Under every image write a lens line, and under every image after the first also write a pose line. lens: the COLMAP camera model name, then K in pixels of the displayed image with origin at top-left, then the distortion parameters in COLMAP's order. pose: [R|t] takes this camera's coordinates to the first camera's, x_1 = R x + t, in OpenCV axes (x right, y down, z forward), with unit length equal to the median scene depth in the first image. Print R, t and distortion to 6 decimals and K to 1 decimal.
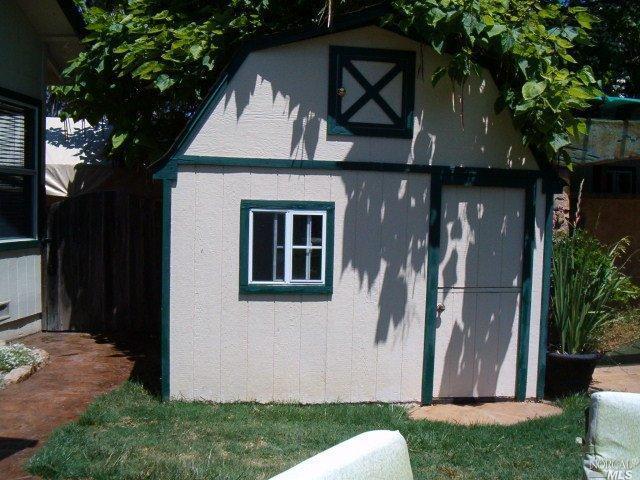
lens RADIAL K [[755.2, 0, 345.3], [0, 755.2, 250.0], [0, 0, 1]] dist [-0.221519, 0.293681]
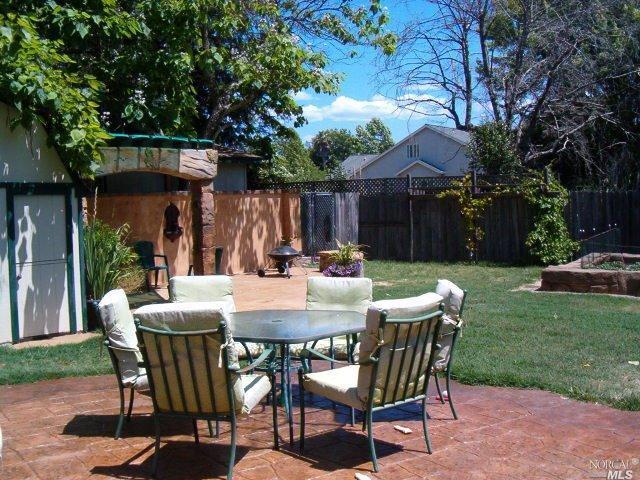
lens RADIAL K [[755.2, 0, 345.3], [0, 755.2, 250.0], [0, 0, 1]] dist [-0.221519, 0.293681]
pose [[0.721491, -0.080026, 0.687784, -0.395714], [0.075626, 0.996464, 0.036610, 0.019110], [-0.688282, 0.025601, 0.724991, -0.496223]]
